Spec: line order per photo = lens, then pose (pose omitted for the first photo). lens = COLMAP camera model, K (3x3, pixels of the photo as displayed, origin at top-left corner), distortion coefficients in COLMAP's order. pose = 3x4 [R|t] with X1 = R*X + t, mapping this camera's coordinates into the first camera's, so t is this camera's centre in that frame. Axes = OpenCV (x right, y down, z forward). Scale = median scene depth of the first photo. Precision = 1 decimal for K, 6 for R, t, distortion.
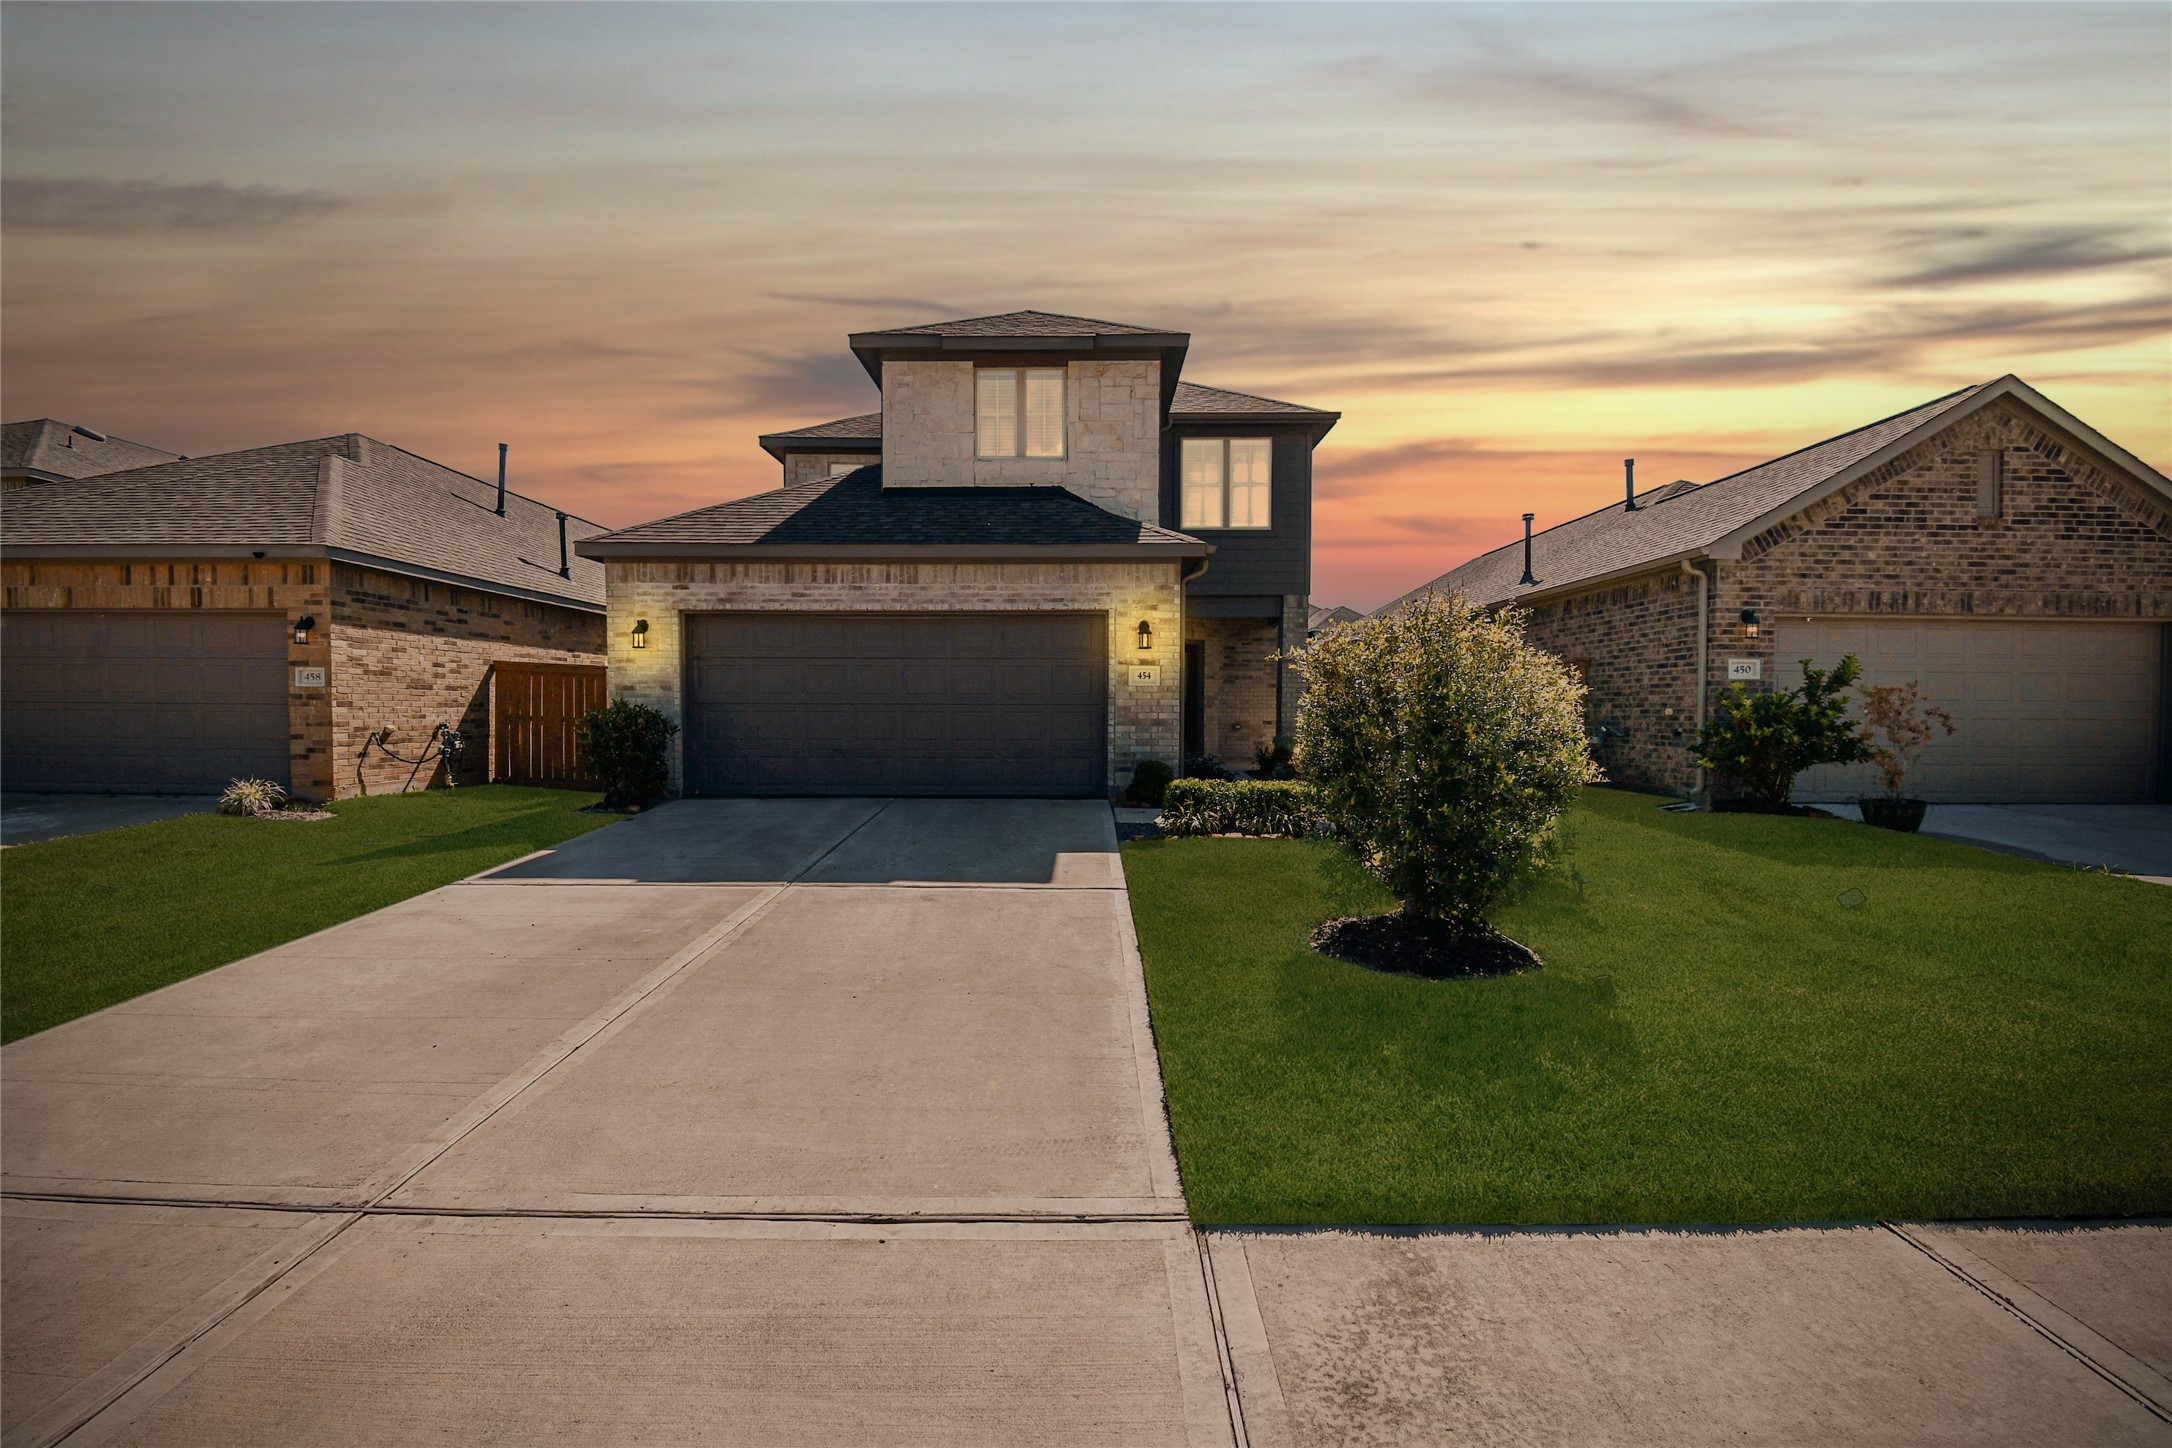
lens RADIAL K [[969.8, 0, 1078.9], [0, 969.8, 734.1], [0, 0, 1]] dist [0.005143, -0.003320]
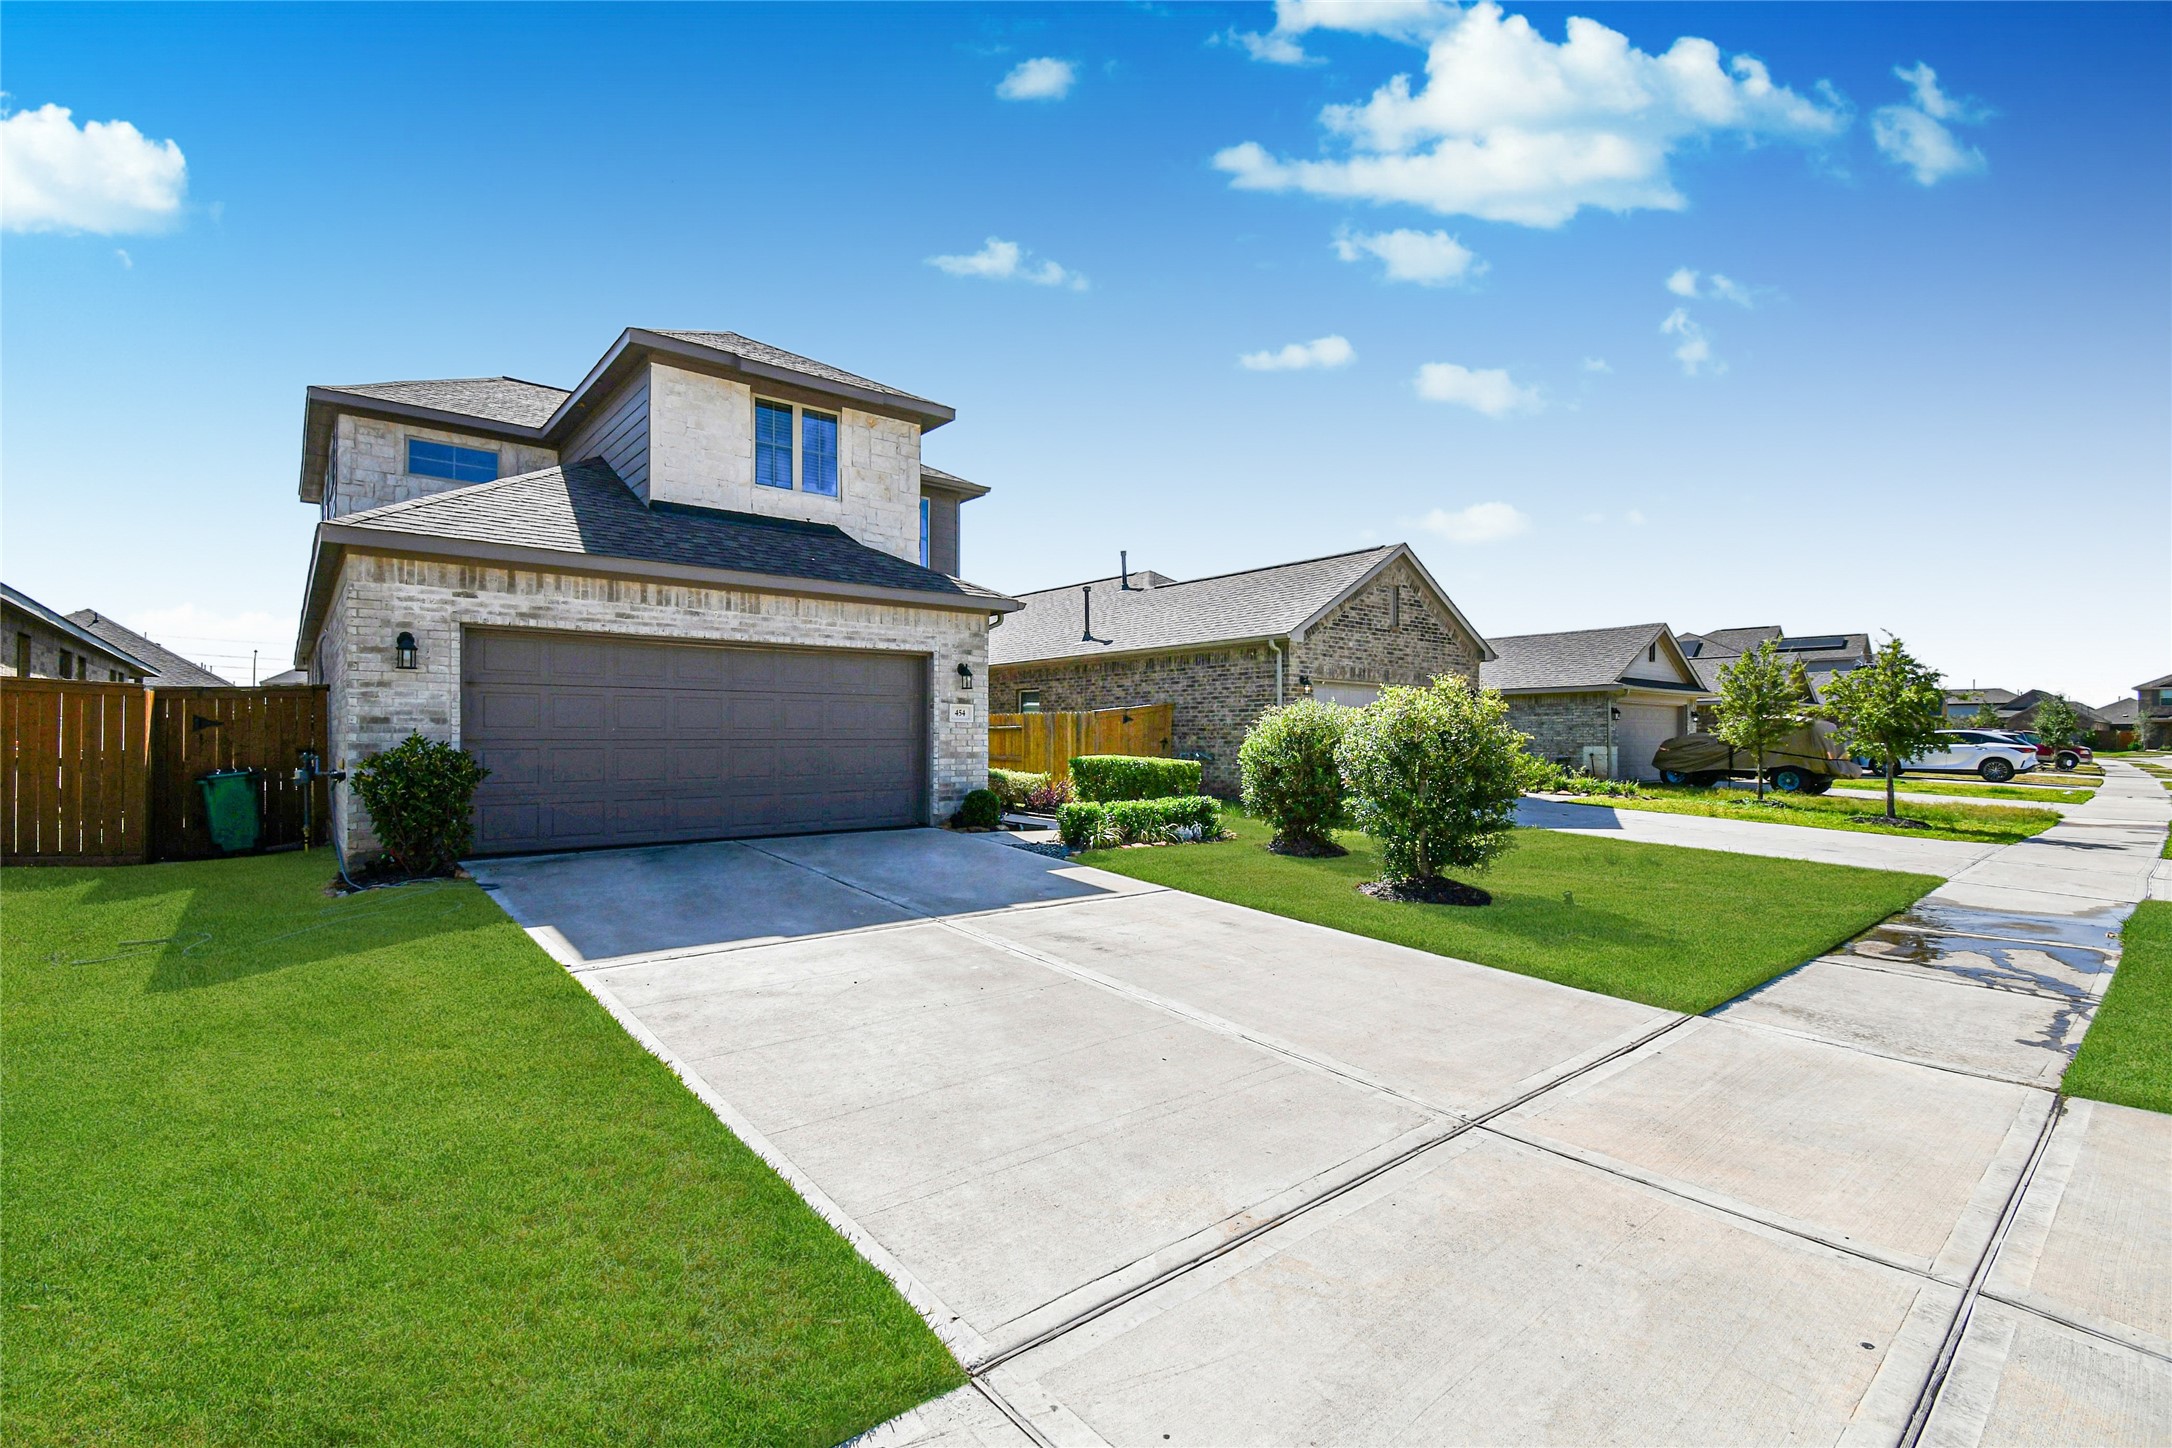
lens RADIAL K [[969.8, 0, 1061.9], [0, 969.8, 720.1], [0, 0, 1]] dist [0.005143, -0.003320]
pose [[0.769235, 0.008266, 0.638912, -0.549073], [0.018440, 0.999213, -0.035130, -0.011233], [-0.638699, 0.038805, 0.768477, 0.077090]]
